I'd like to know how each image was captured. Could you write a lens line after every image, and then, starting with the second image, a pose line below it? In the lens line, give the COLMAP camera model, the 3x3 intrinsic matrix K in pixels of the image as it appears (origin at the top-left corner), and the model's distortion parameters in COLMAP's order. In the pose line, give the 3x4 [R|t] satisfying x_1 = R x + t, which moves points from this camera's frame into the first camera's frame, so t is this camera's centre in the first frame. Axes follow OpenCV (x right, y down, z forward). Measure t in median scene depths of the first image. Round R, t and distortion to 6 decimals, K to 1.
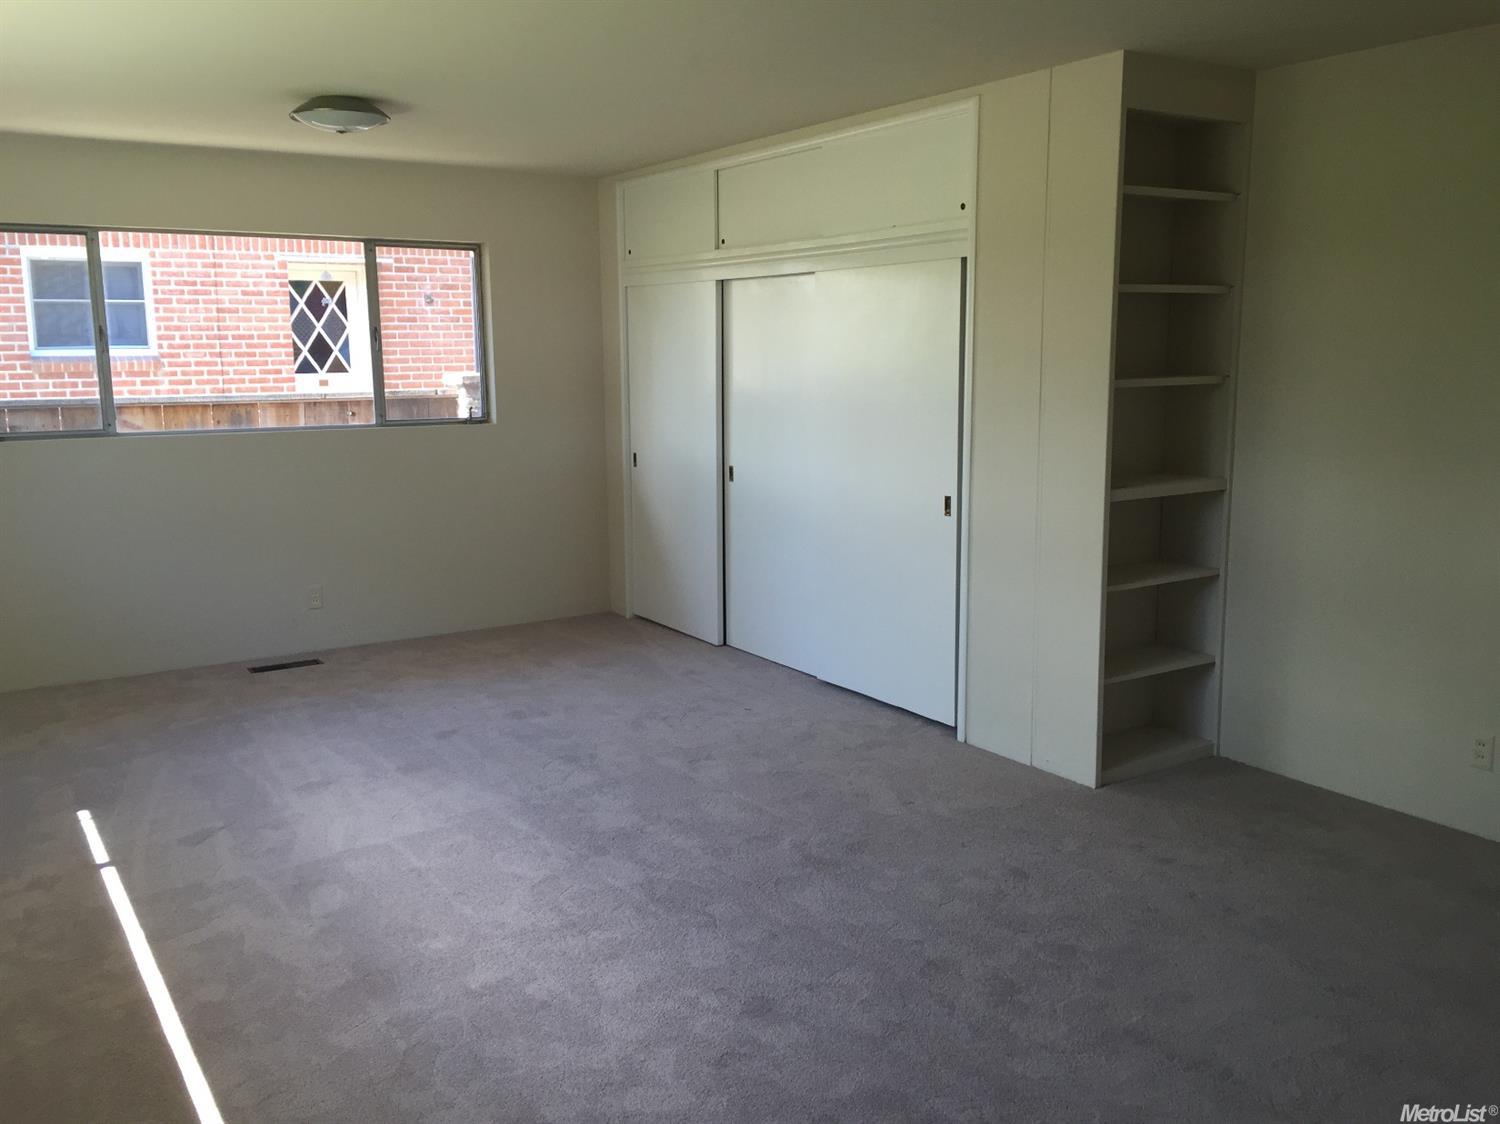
lens RADIAL K [[1288.4, 0, 750.0], [0, 1288.4, 562.0], [0, 0, 1]] dist [0.042542, -0.006728]
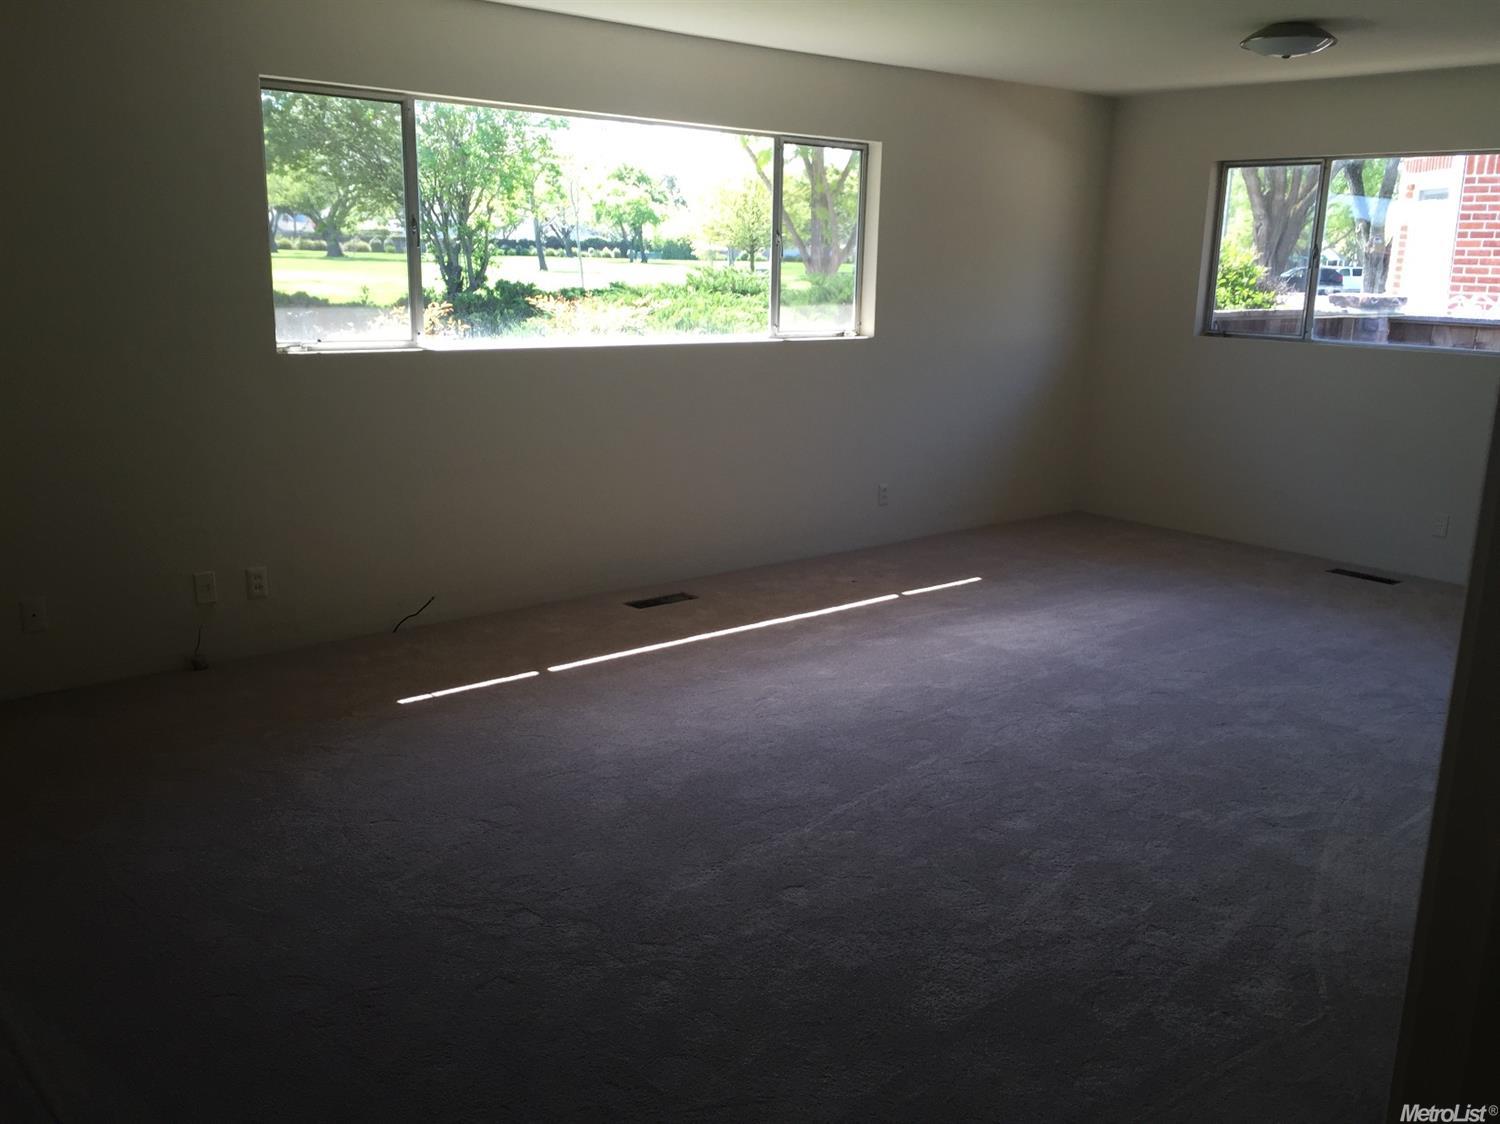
lens RADIAL K [[1269.7, 0, 750.0], [0, 1269.7, 562.0], [0, 0, 1]] dist [-0.010004, -0.005803]
pose [[0.129839, 0.245624, -0.960630, 0.807441], [-0.191532, 0.956797, 0.218756, -0.086880], [0.972860, 0.155588, 0.171274, 0.495028]]
